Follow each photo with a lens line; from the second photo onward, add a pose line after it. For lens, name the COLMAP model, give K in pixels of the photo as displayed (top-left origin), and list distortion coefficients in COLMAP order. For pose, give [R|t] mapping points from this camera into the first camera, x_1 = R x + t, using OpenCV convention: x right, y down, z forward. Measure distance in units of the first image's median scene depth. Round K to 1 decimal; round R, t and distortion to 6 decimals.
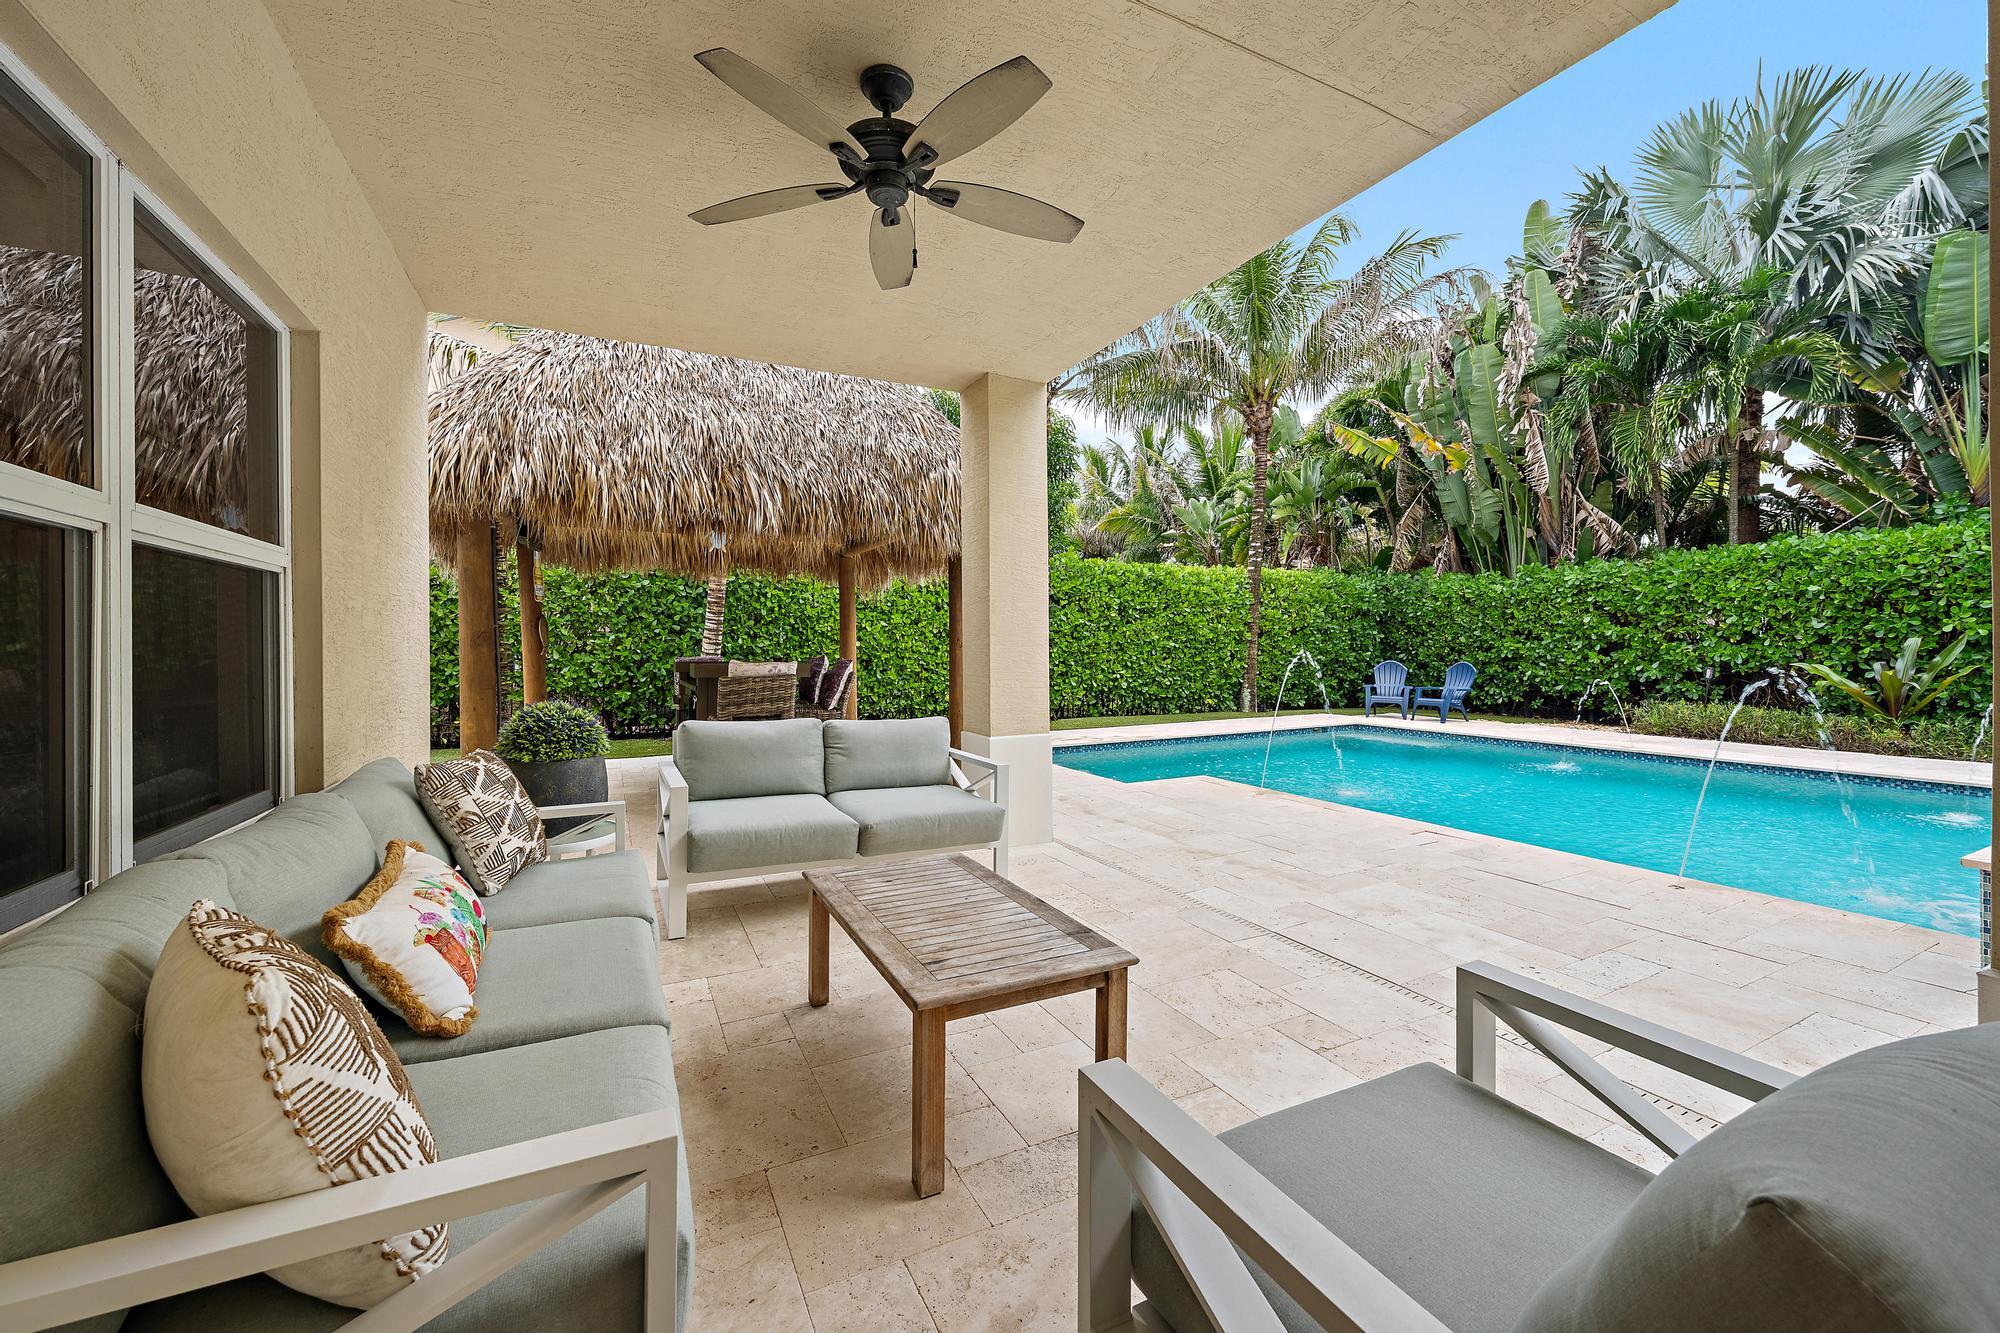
lens RADIAL K [[784.6, 0, 1005.8], [0, 784.6, 644.9], [0, 0, 1]] dist [-0.002670, 0.001210]
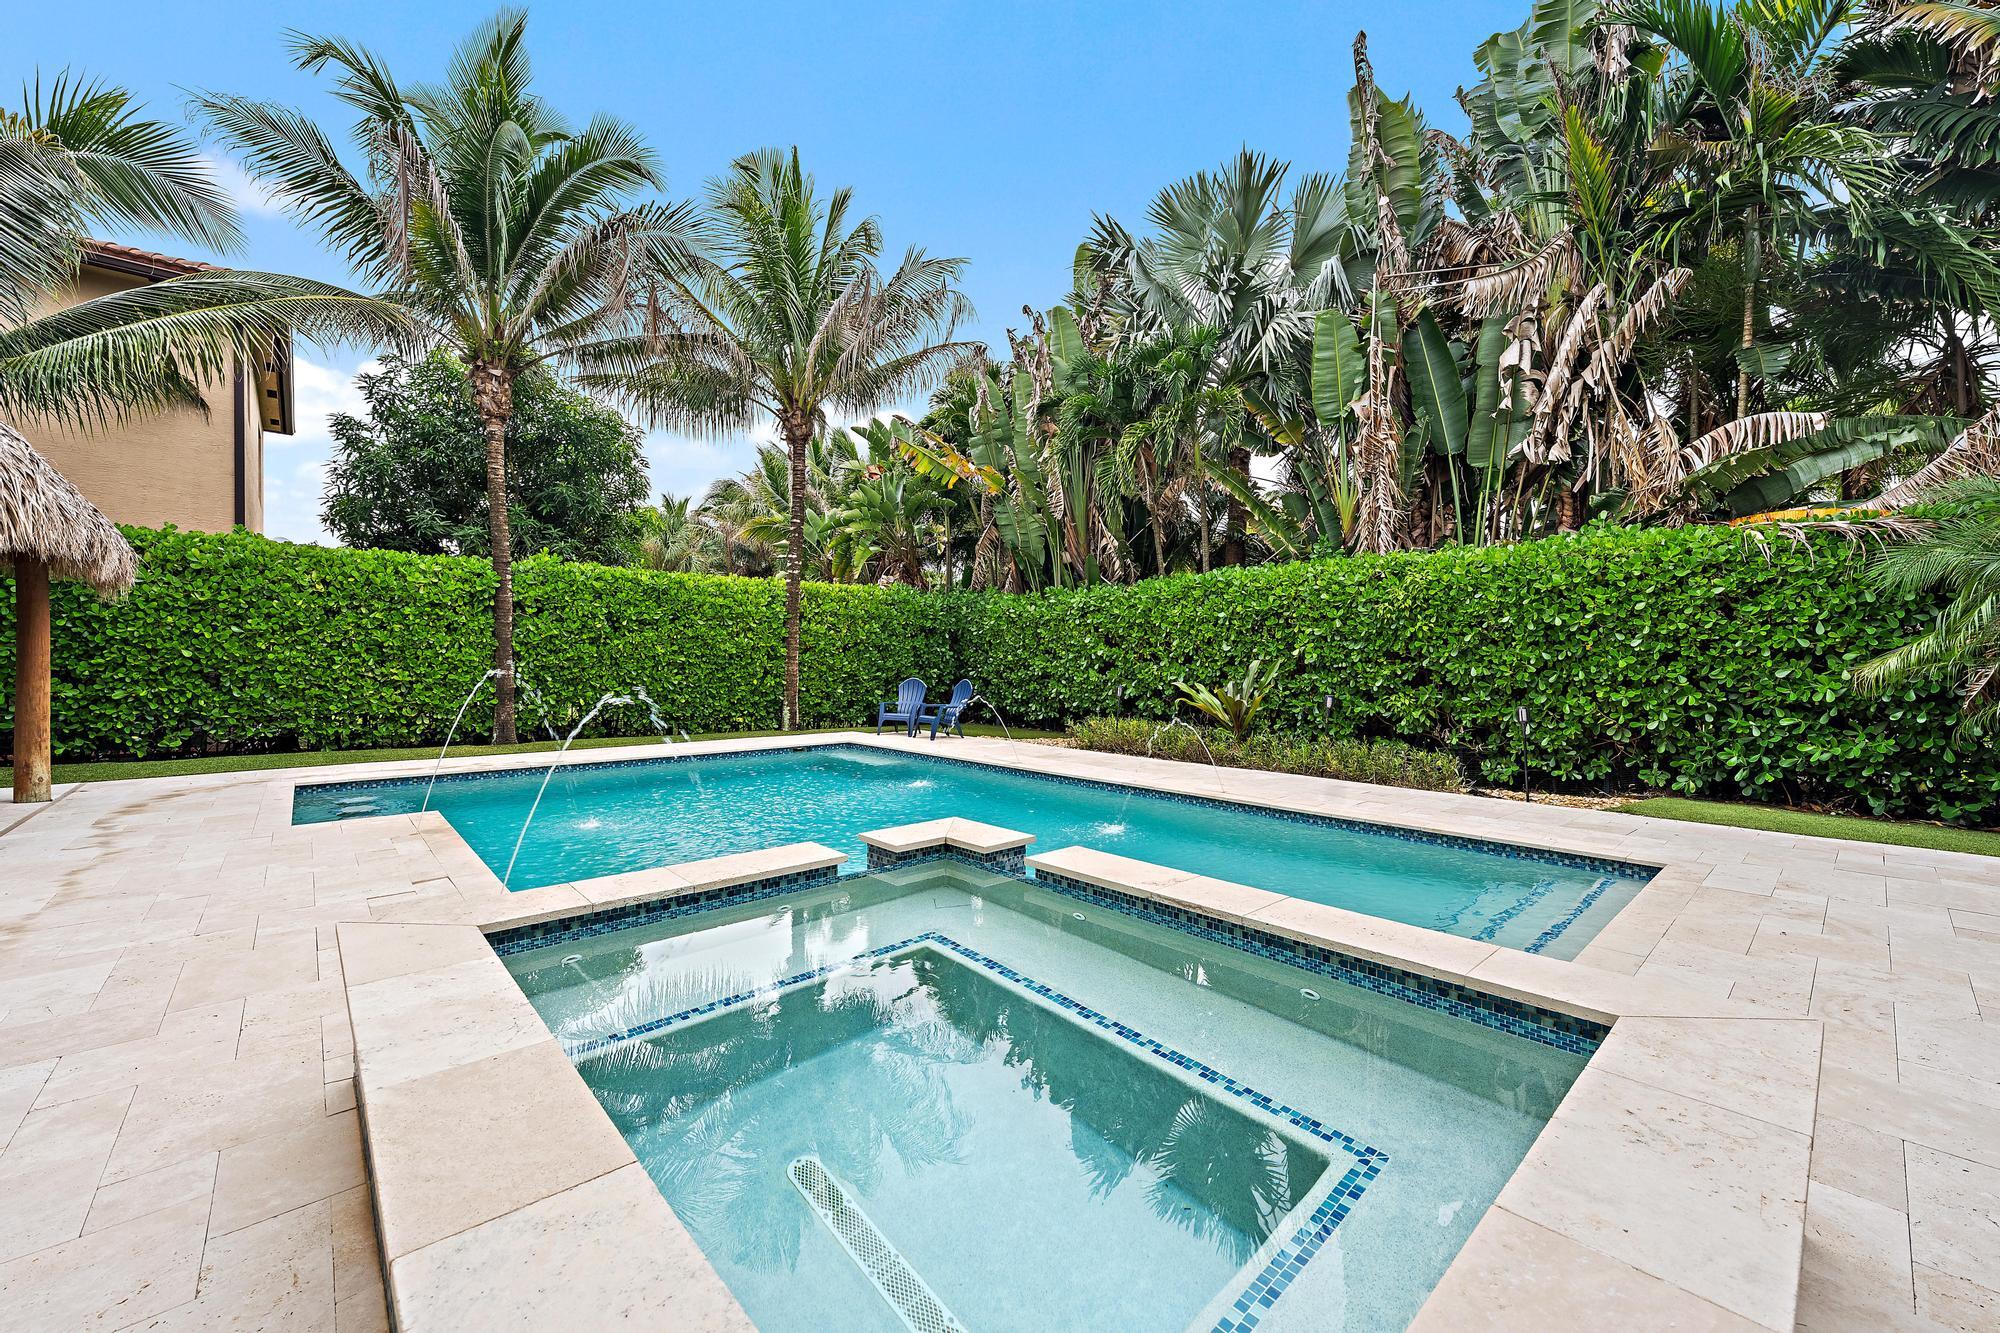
lens RADIAL K [[784.6, 0, 1009.0], [0, 784.6, 661.7], [0, 0, 1]] dist [-0.002670, 0.001210]
pose [[0.964647, 0.010741, 0.263326, 0.356767], [-0.011125, 0.999938, -0.000031, -0.002105], [-0.263310, -0.002899, 0.964707, 0.003783]]
